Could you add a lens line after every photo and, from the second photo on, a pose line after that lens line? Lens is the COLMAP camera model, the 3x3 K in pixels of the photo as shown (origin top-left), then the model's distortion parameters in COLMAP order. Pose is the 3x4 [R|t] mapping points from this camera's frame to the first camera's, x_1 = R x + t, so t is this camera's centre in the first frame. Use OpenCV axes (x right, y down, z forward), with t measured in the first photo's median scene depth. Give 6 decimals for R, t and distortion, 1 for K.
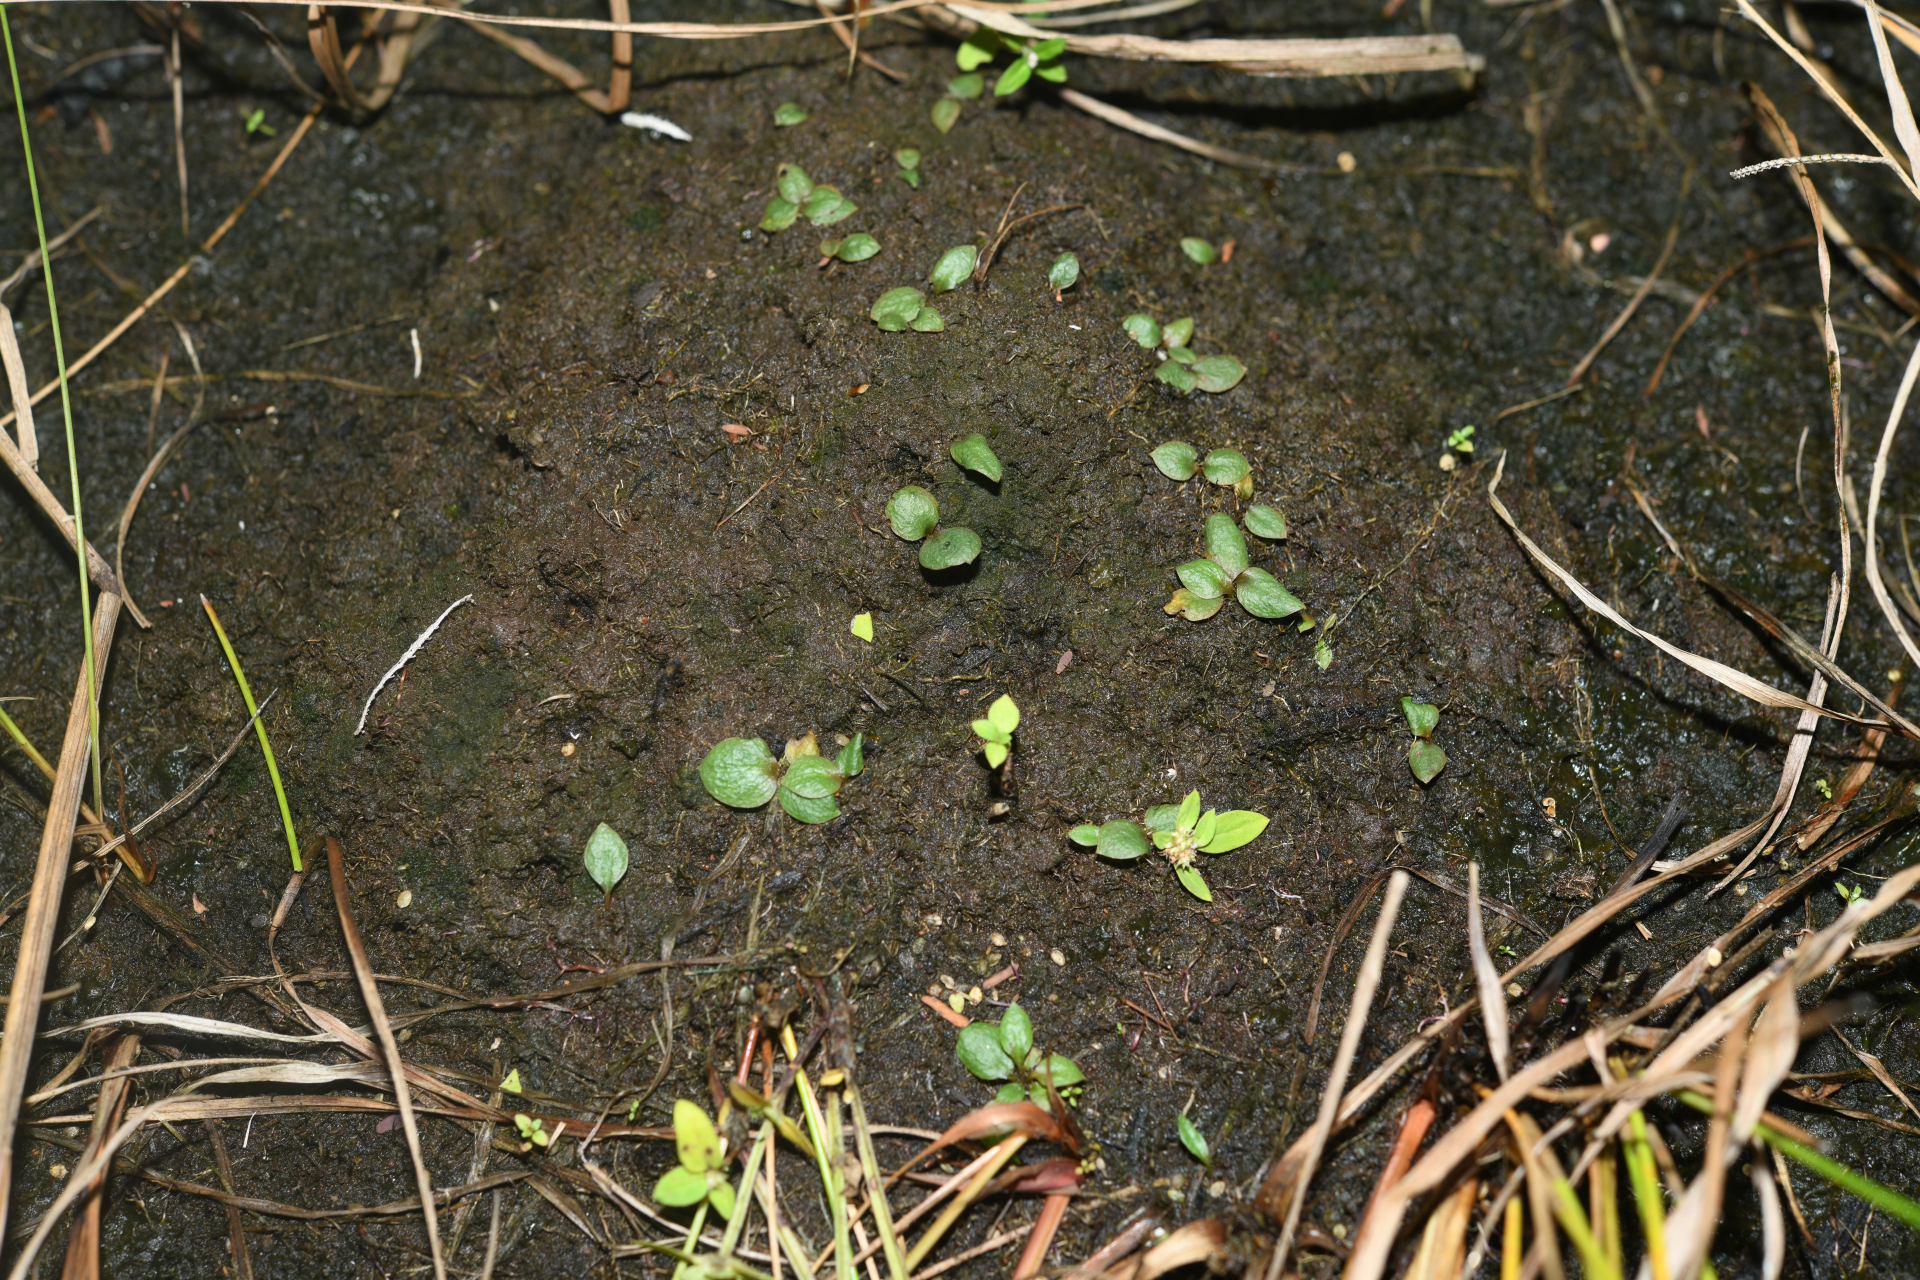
lens RADIAL K [[3379.1, 0, 960.0], [0, 3379.1, 640.0], [0, 0, 1]] dist [-0.062167, 0.381505]
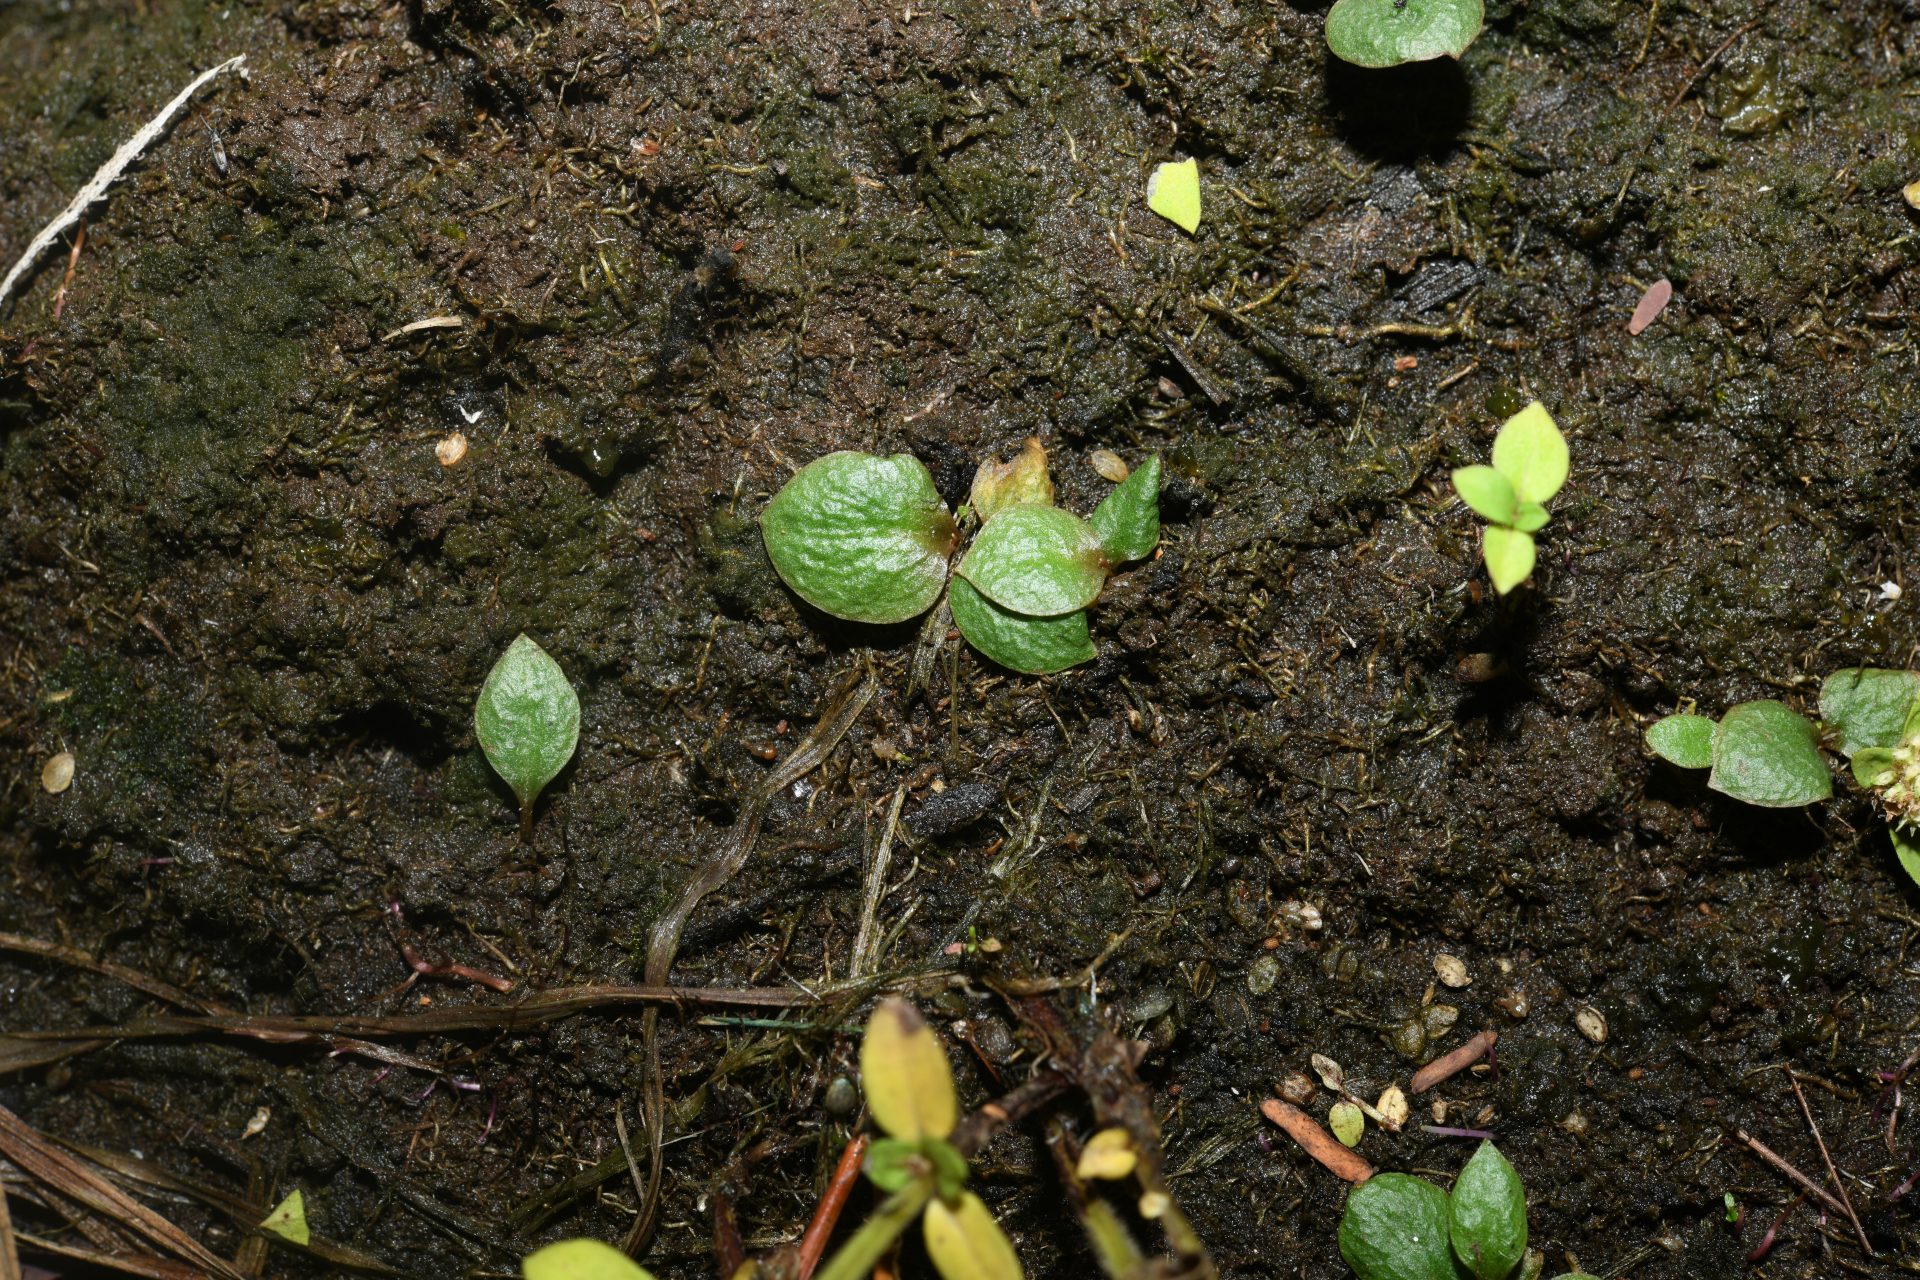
lens RADIAL K [[3379.1, 0, 960.0], [0, 3379.1, 640.0], [0, 0, 1]] dist [-0.062167, 0.381505]
pose [[0.997117, 0.067577, -0.034522, -0.037795], [-0.060673, 0.983199, 0.172158, -0.020010], [0.045576, -0.169567, 0.984464, 0.591487]]
